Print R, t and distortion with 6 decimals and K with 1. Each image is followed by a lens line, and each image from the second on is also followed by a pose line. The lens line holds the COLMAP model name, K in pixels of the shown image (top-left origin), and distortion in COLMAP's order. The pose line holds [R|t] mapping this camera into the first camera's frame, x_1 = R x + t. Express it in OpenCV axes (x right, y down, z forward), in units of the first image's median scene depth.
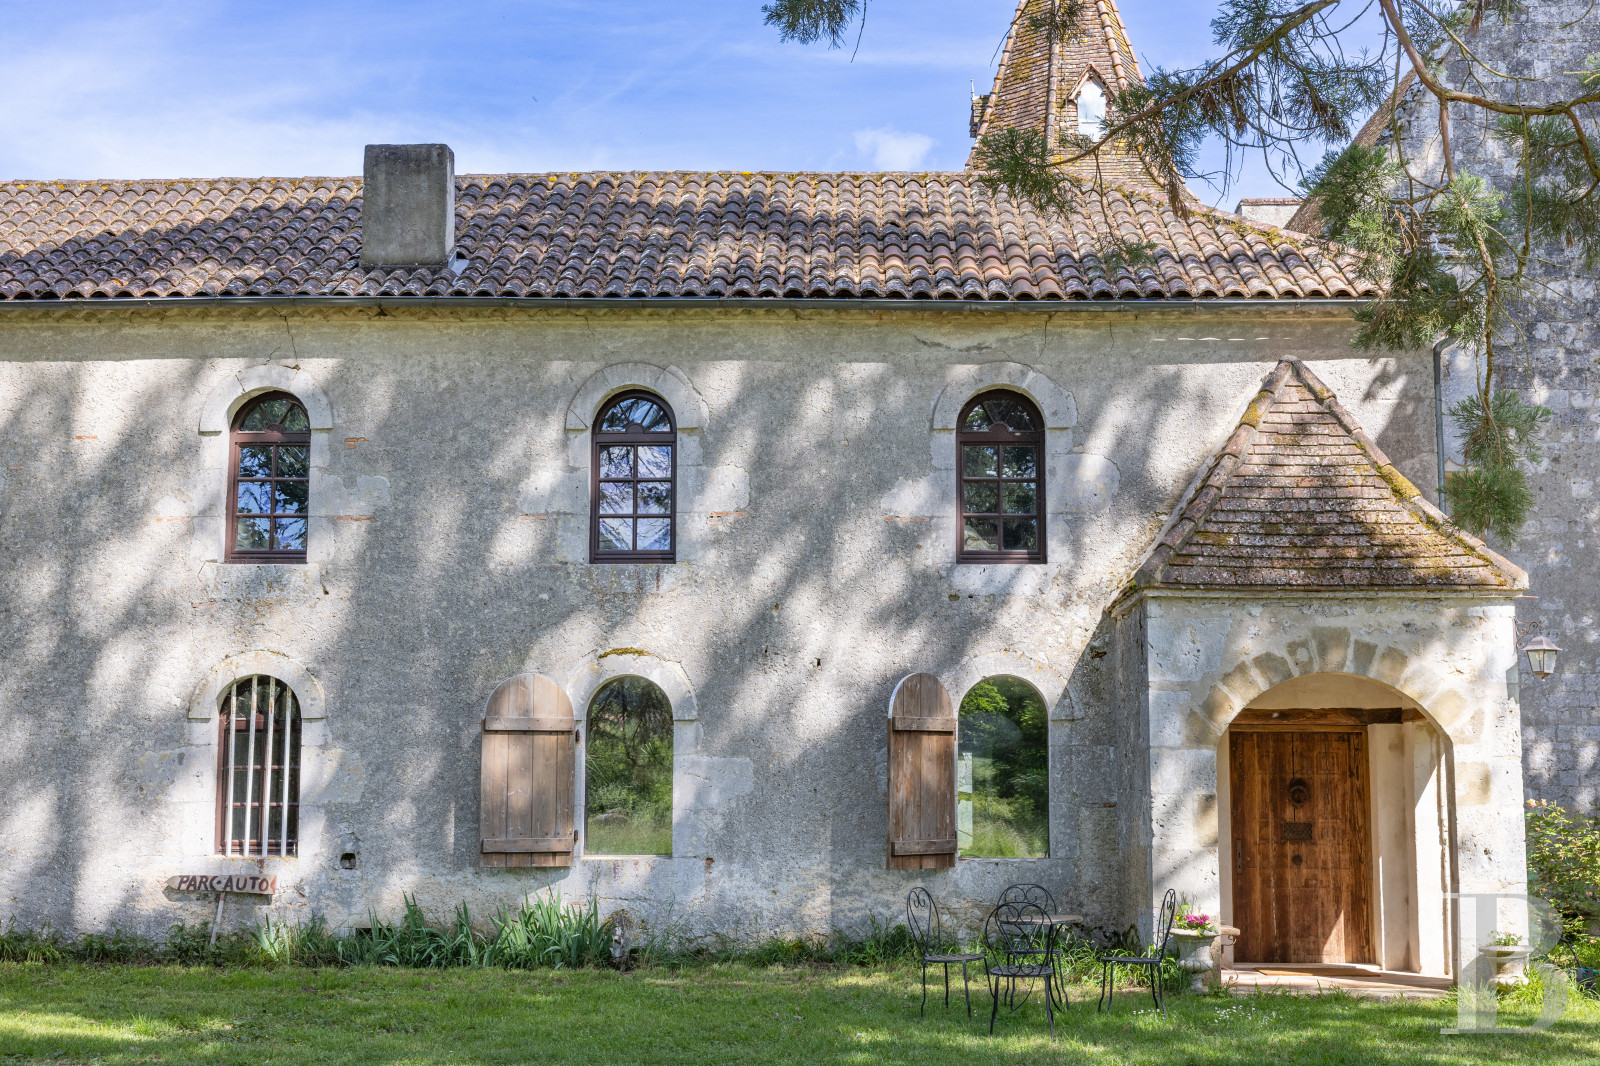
lens RADIAL K [[2063.9, 0, 800.0], [0, 2063.9, 533.0], [0, 0, 1]] dist [0.012282, -0.032342]
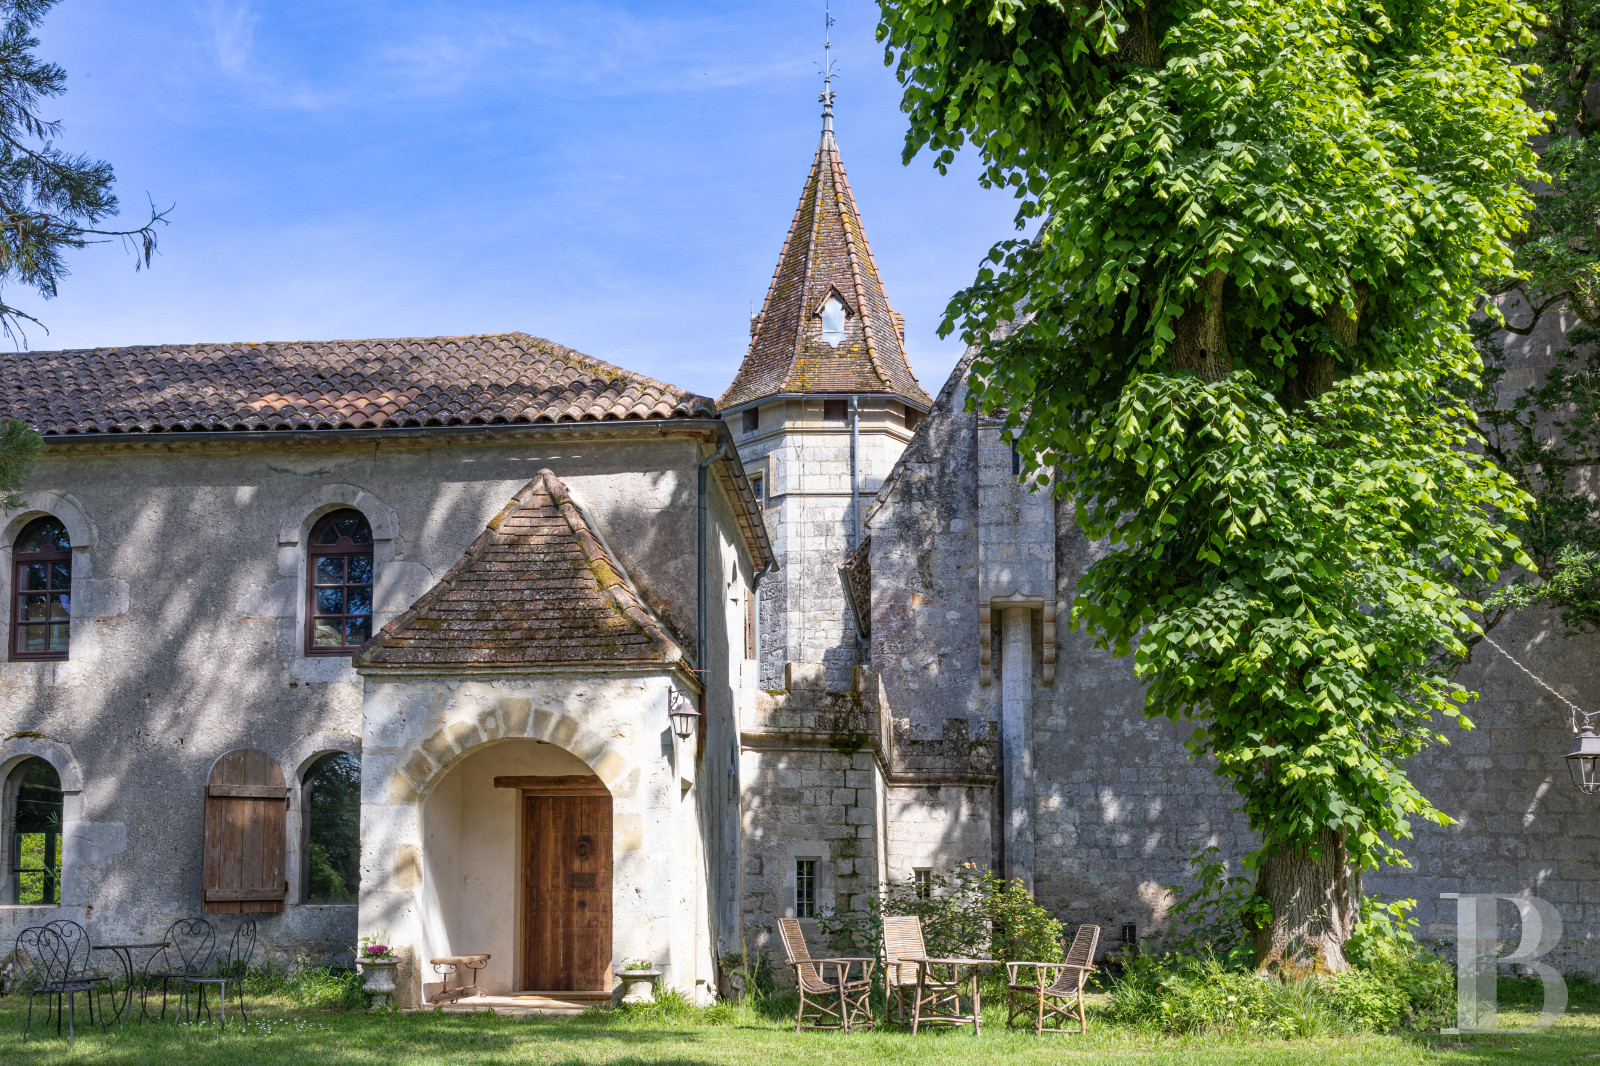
lens RADIAL K [[1577.3, 0, 801.3], [0, 1577.3, 784.7], [0, 0, 1]] dist [-0.002701, -0.011699]
pose [[0.998421, -0.011017, -0.055087, 0.415890], [0.014132, 0.998303, 0.056488, 0.041361], [0.054371, -0.057177, 0.996882, 0.115945]]
